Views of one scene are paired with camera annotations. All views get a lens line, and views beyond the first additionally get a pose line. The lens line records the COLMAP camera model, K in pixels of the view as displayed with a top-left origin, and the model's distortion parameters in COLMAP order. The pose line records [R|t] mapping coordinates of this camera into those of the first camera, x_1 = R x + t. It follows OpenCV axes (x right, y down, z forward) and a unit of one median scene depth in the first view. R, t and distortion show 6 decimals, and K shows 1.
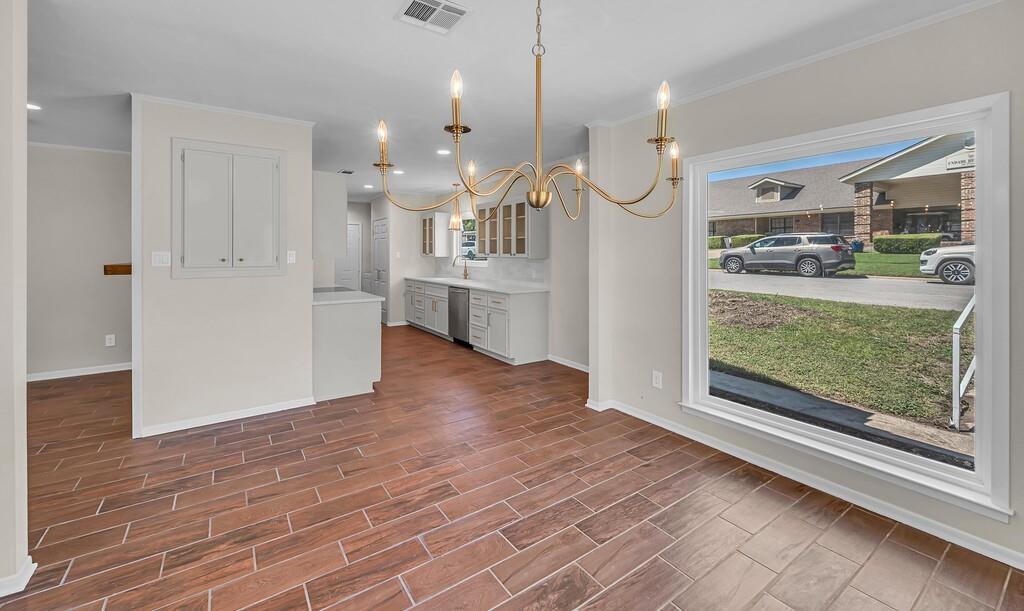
lens RADIAL K [[409.2, 0, 509.7], [0, 409.2, 258.8], [0, 0, 1]] dist [0.002104, 0.000057]
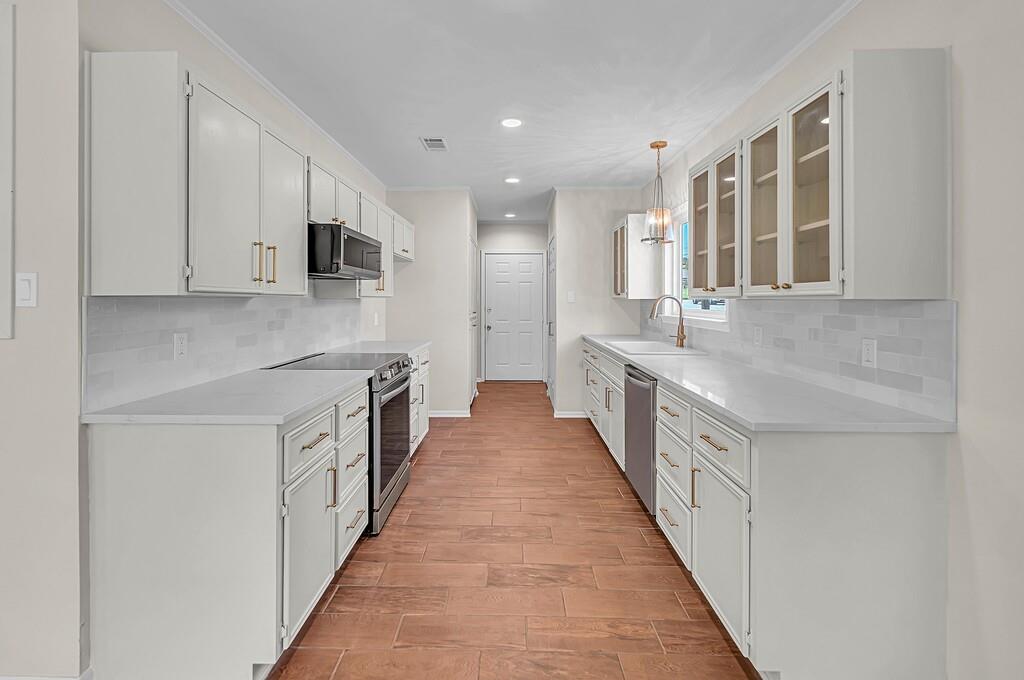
lens RADIAL K [[454.9, 0, 504.5], [0, 454.9, 295.0], [0, 0, 1]] dist [-0.000200, 0.000233]
pose [[0.817542, -0.005695, -0.575841, 0.024505], [-0.007950, 0.999744, -0.021175, 0.003279], [0.575814, 0.021890, 0.817288, 0.443807]]
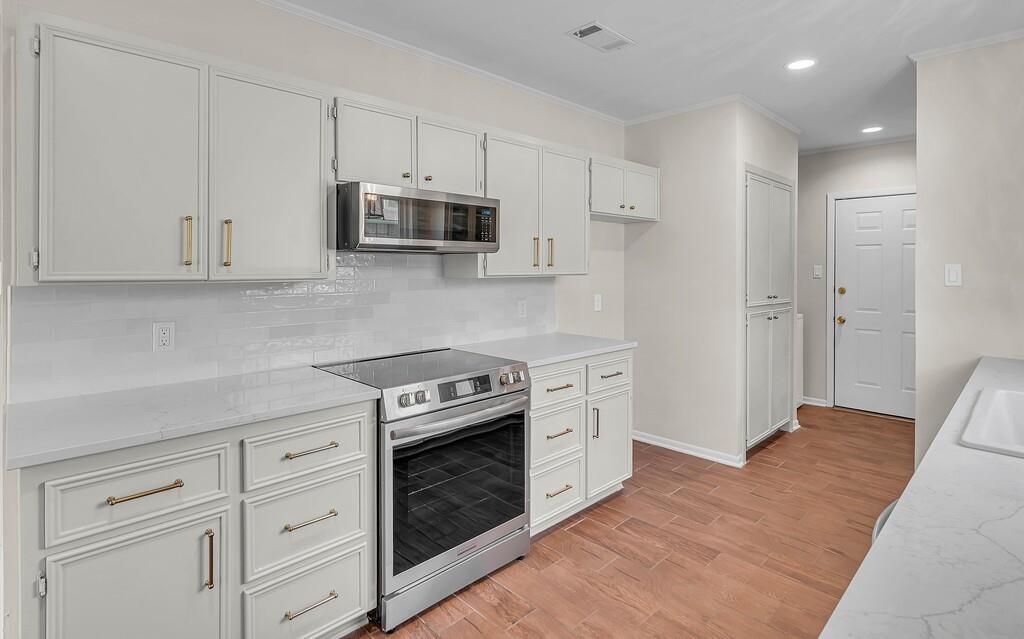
lens RADIAL K [[517.2, 0, 519.5], [0, 517.2, 268.2], [0, 0, 1]] dist [0.000291, -0.002280]
pose [[0.190666, 0.003649, -0.981648, 0.019702], [-0.014282, 0.999898, 0.000943, -0.009998], [0.981551, 0.013840, 0.190699, 0.681227]]
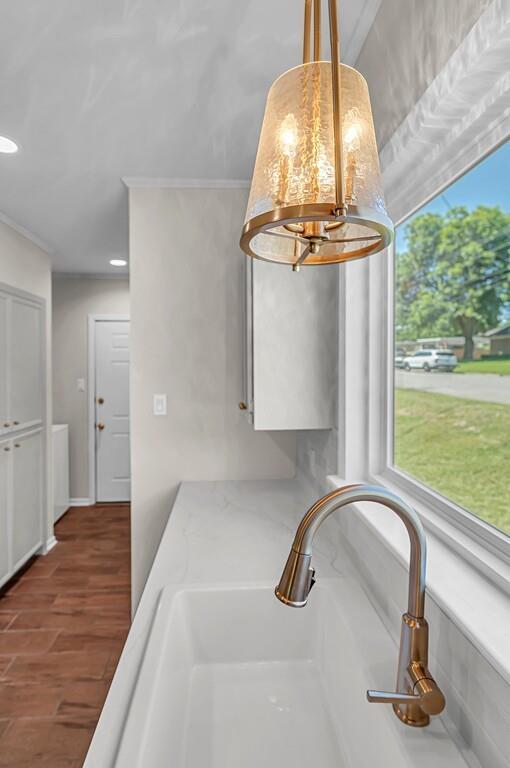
lens RADIAL K [[370.8, 0, 254.9], [0, 370.8, 369.0], [0, 0, 1]] dist [-0.019359, 0.000034]
pose [[0.871725, 0.004473, -0.489976, -0.093101], [-0.002667, 0.999987, 0.004384, -0.037373], [0.489989, -0.002515, 0.871725, 0.857566]]
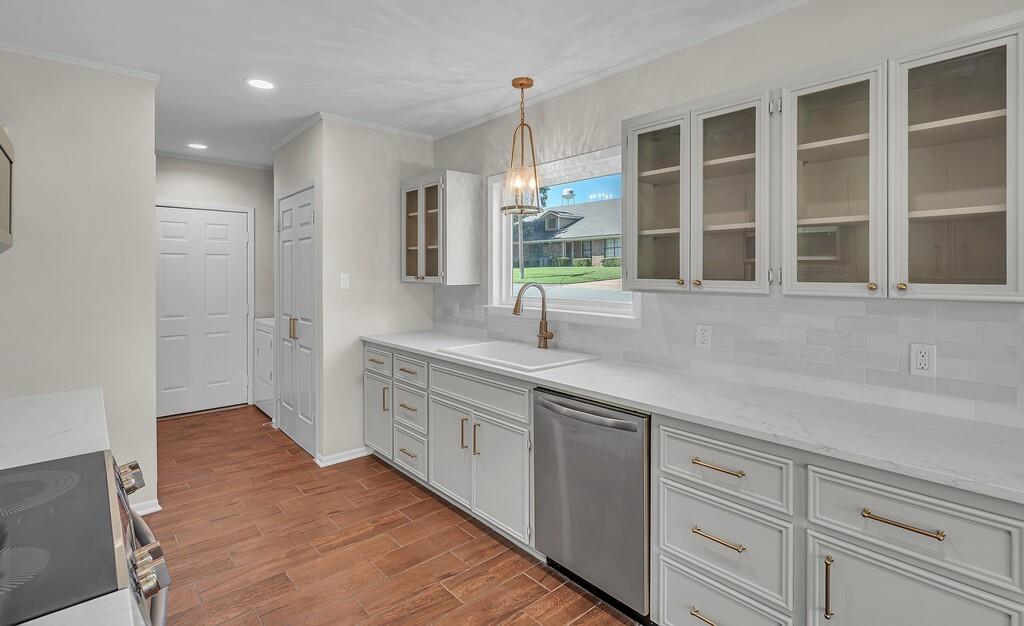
lens RADIAL K [[478.1, 0, 526.9], [0, 478.1, 272.7], [0, 0, 1]] dist [-0.001766, -0.000057]
pose [[0.989866, -0.001726, 0.141997, -0.174624], [0.003318, 0.999934, -0.010976, -0.012133], [-0.141969, 0.011336, 0.989806, 0.554735]]
